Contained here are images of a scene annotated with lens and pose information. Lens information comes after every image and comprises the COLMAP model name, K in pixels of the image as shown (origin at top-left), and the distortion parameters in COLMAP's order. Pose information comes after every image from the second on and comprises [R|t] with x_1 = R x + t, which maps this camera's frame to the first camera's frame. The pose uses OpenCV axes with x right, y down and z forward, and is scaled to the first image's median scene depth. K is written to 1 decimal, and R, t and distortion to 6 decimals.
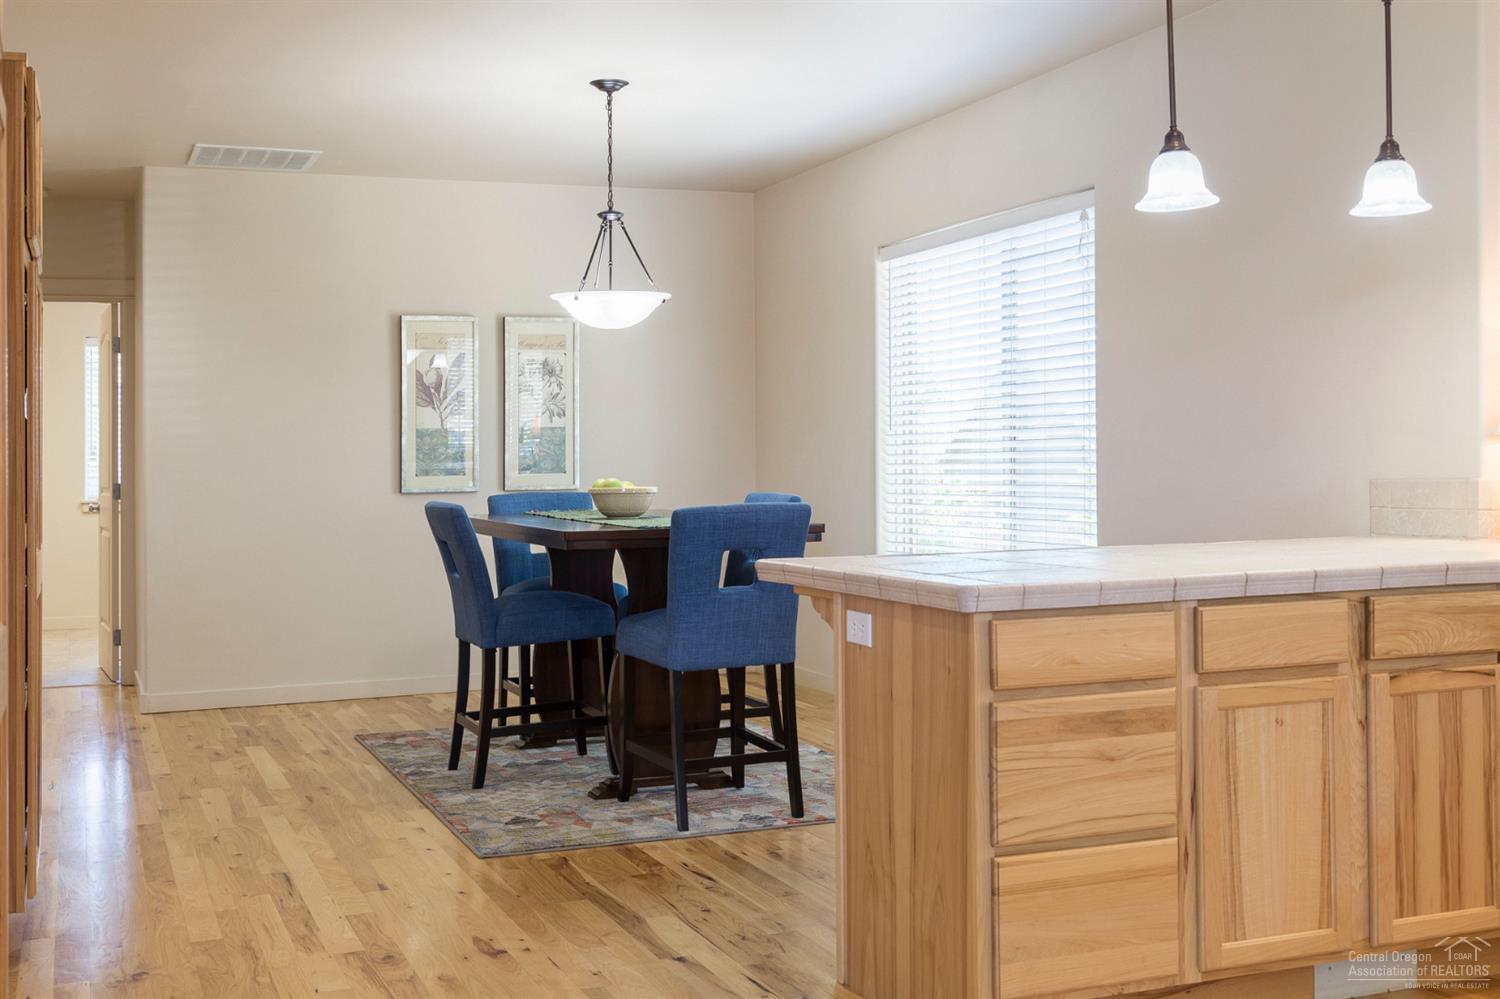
lens RADIAL K [[1664.4, 0, 746.2], [0, 1664.4, 486.2], [0, 0, 1]] dist [-0.024386, 0.000000]
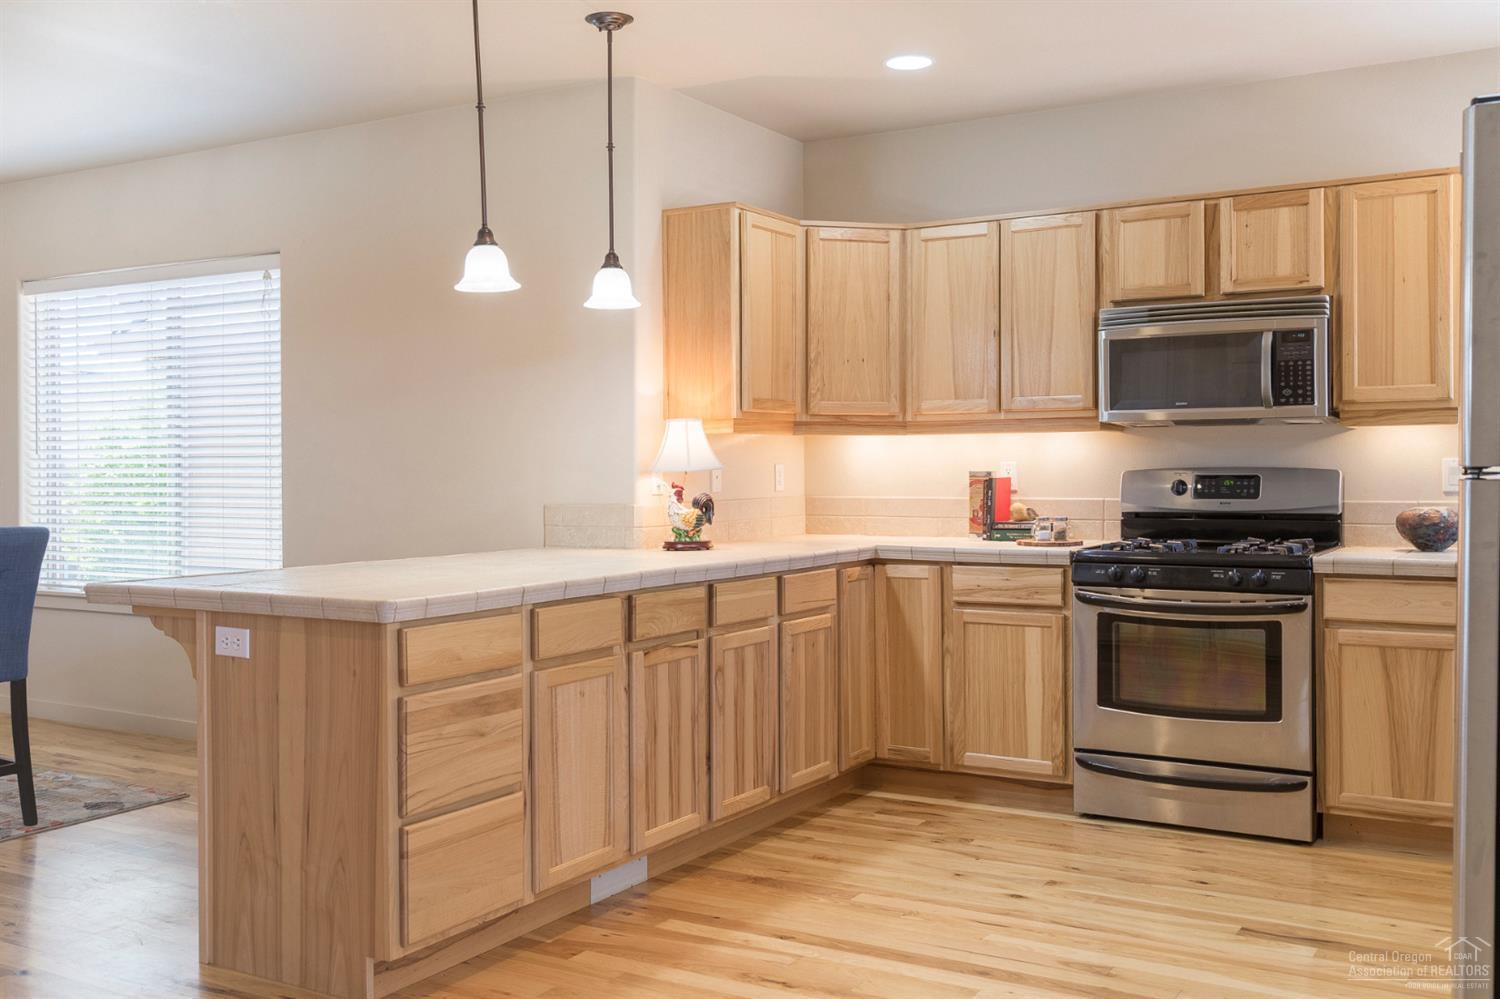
lens RADIAL K [[1386.2, 0, 761.4], [0, 1386.2, 511.1], [0, 0, 1]] dist [-0.042435, 0.000000]
pose [[0.773903, -0.004855, 0.633285, -0.253447], [-0.000086, 0.999970, 0.007772, -0.009977], [-0.633304, -0.006069, 0.773879, 0.065790]]
